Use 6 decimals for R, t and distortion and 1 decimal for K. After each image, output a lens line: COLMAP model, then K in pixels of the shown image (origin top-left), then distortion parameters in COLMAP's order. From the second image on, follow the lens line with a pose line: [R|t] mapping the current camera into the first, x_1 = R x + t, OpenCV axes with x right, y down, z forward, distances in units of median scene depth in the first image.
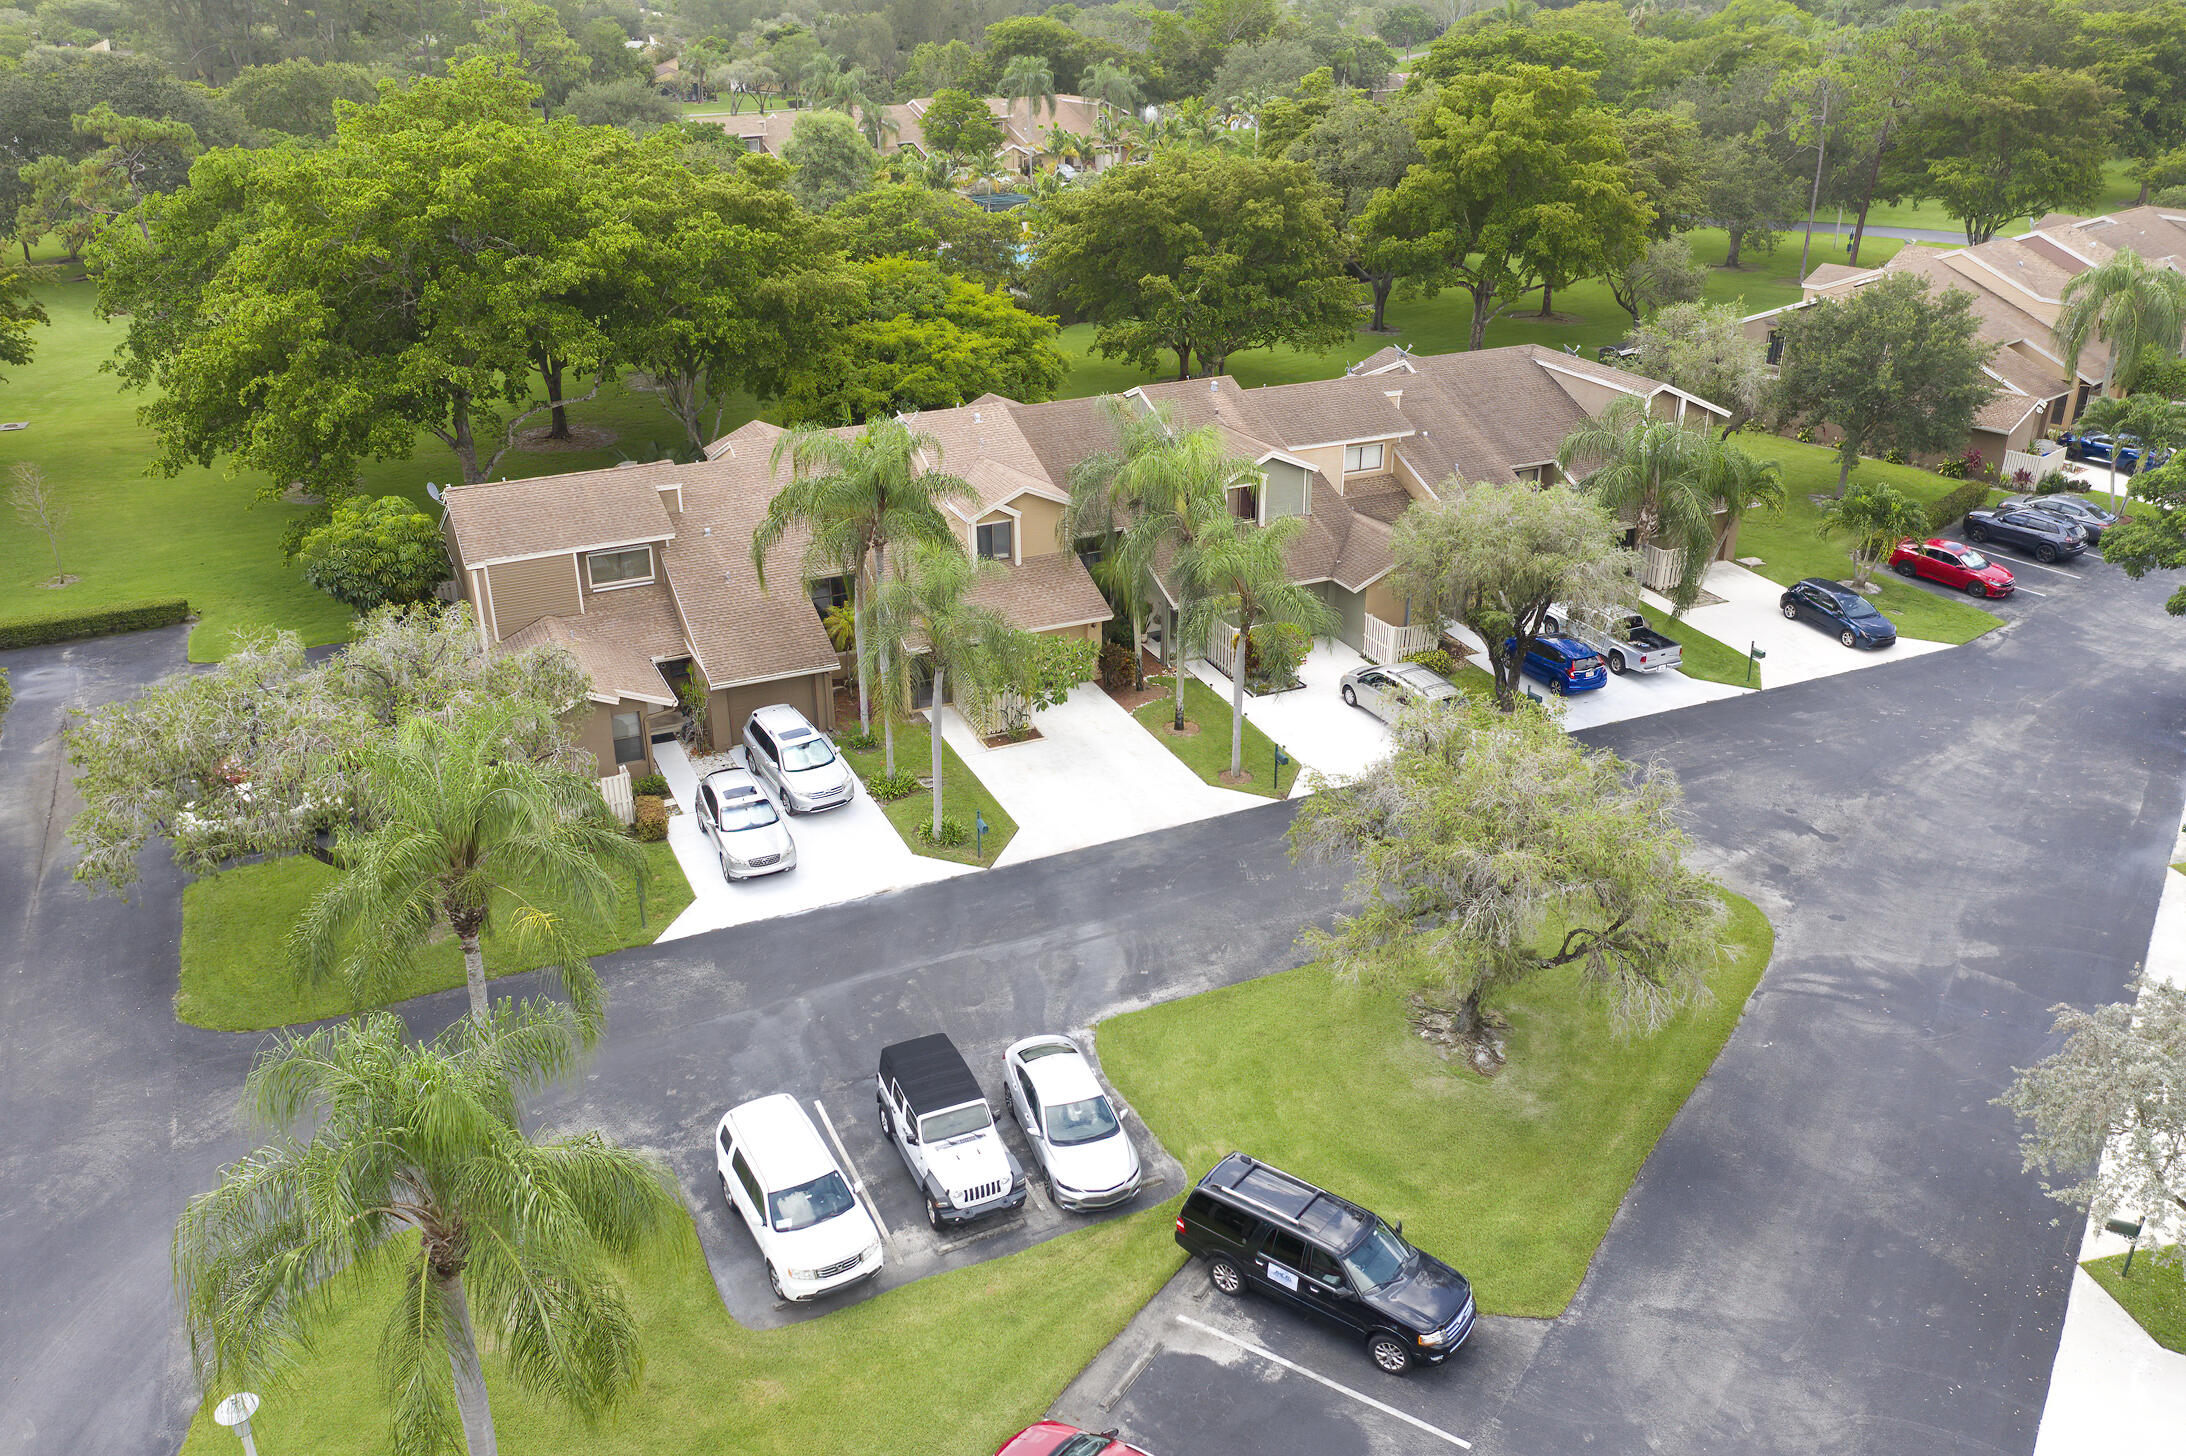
lens RADIAL K [[1725.2, 0, 1093.0], [0, 1725.2, 728.0], [0, 0, 1]] dist [-0.010945, 0.007993]
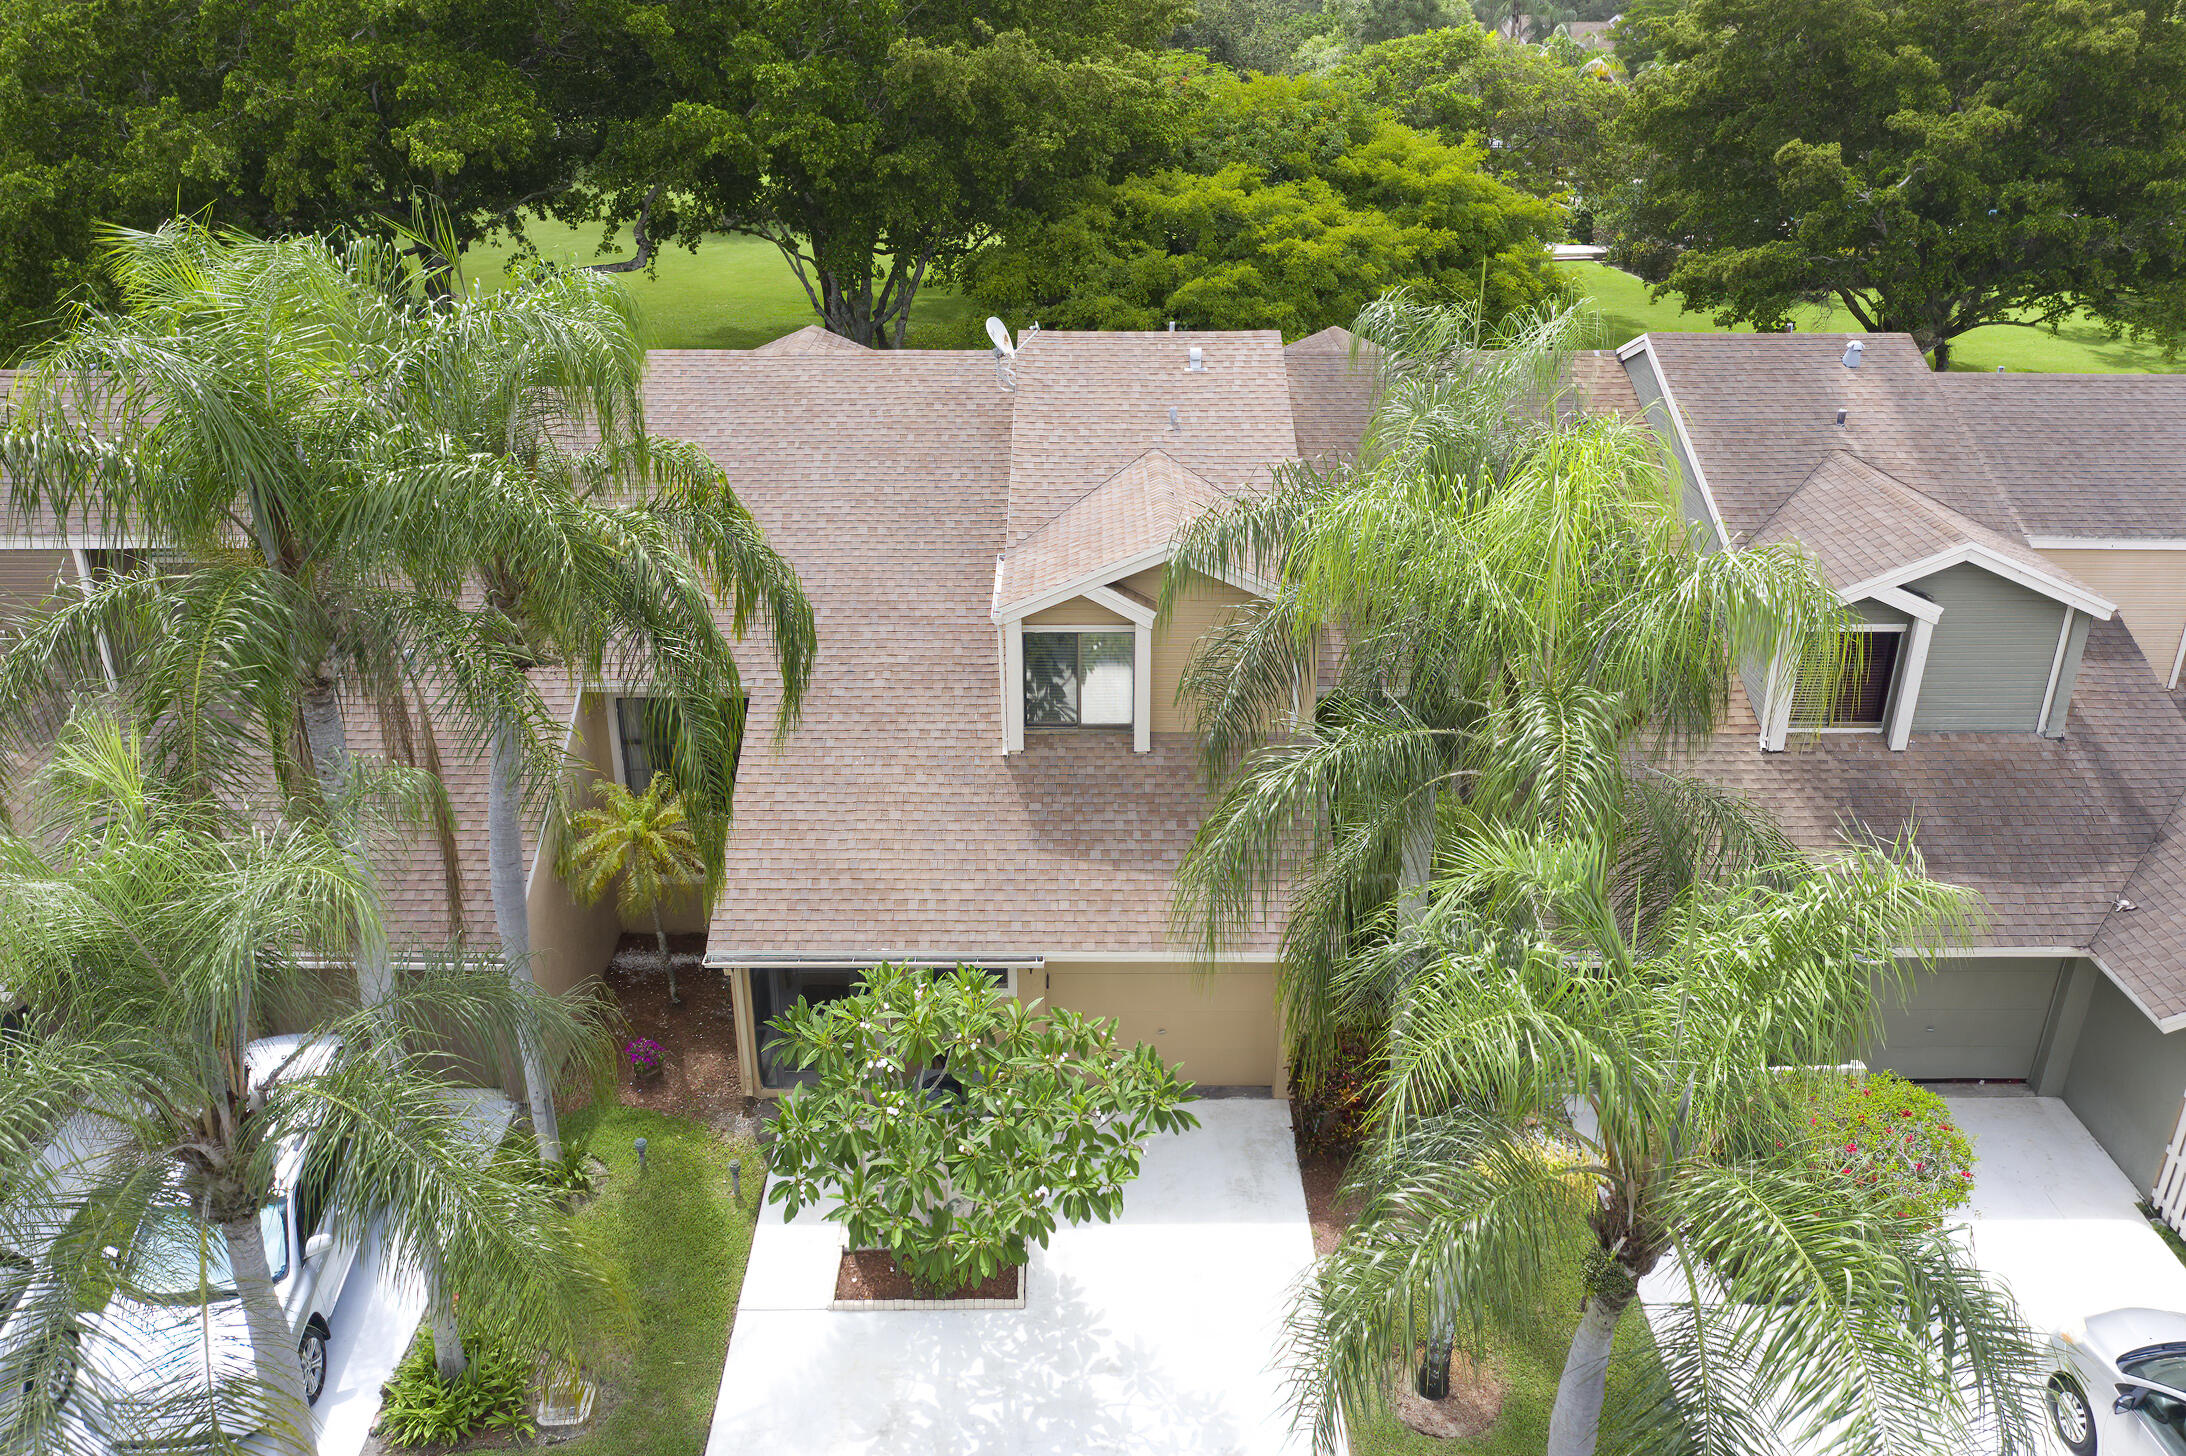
lens RADIAL K [[1725.2, 0, 1093.0], [0, 1725.2, 728.0], [0, 0, 1]] dist [-0.010945, 0.007993]
pose [[0.909646, 0.181117, -0.373819, 0.069312], [-0.181165, 0.982818, 0.035334, -0.090900], [0.373796, 0.035582, 0.926828, 0.537323]]
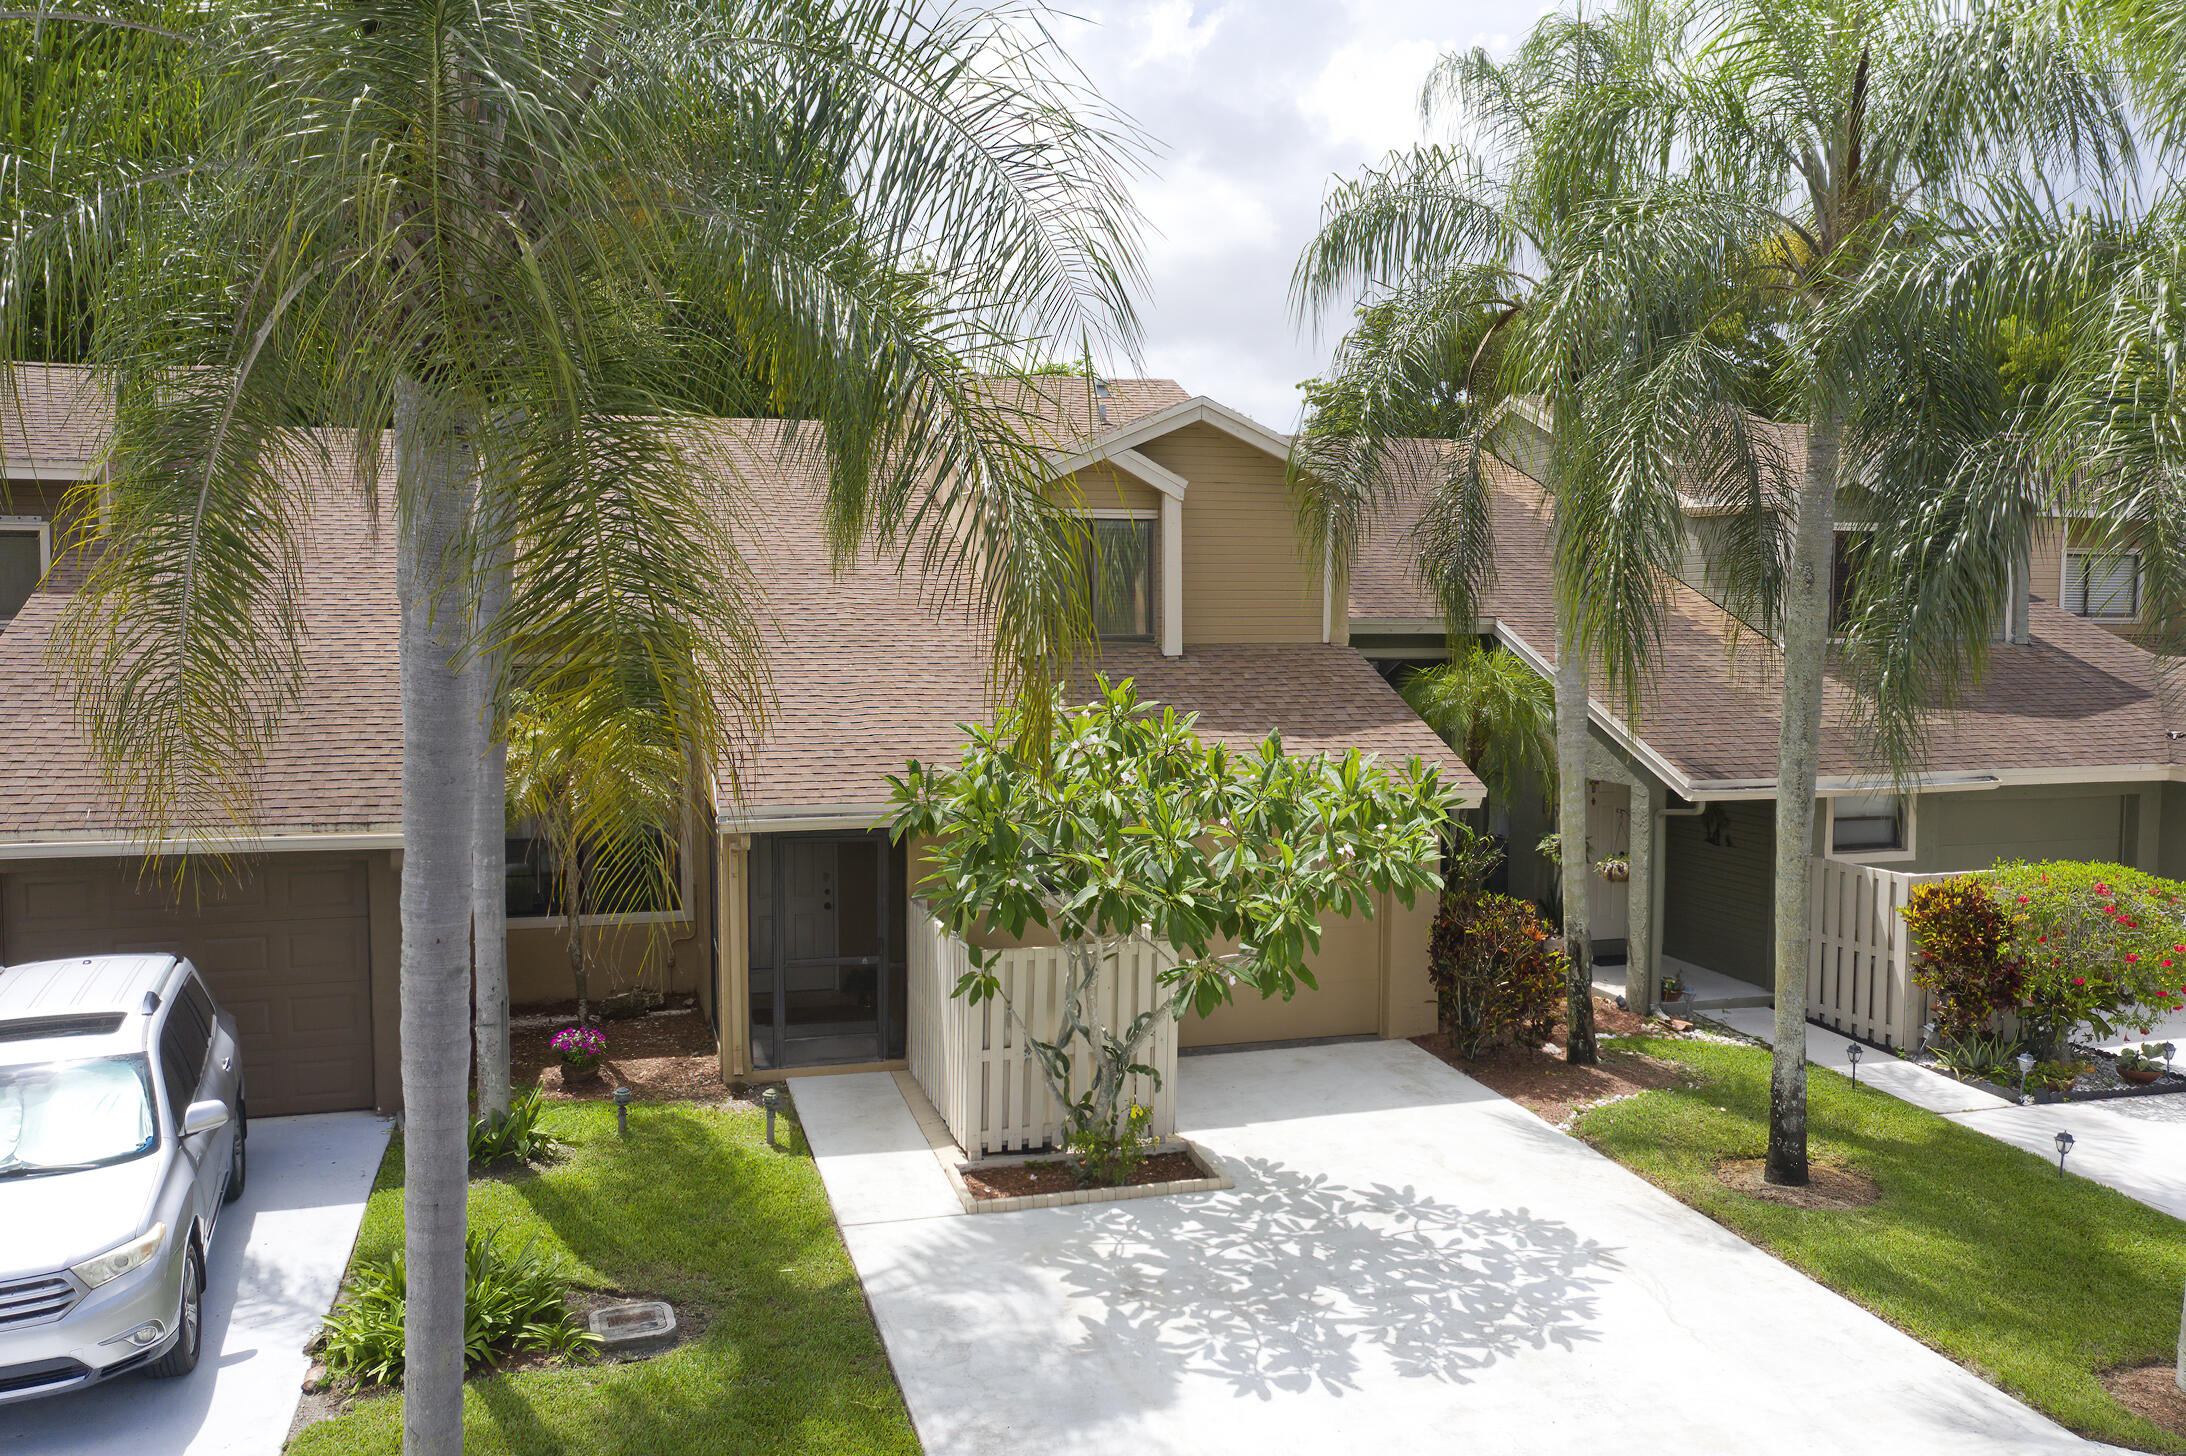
lens RADIAL K [[1725.2, 0, 1093.0], [0, 1725.2, 728.0], [0, 0, 1]] dist [-0.010945, 0.007993]
pose [[0.988146, 0.013190, -0.152952, -0.007407], [-0.067228, 0.932872, -0.353880, 0.025808], [0.138017, 0.359967, 0.922700, 0.582815]]
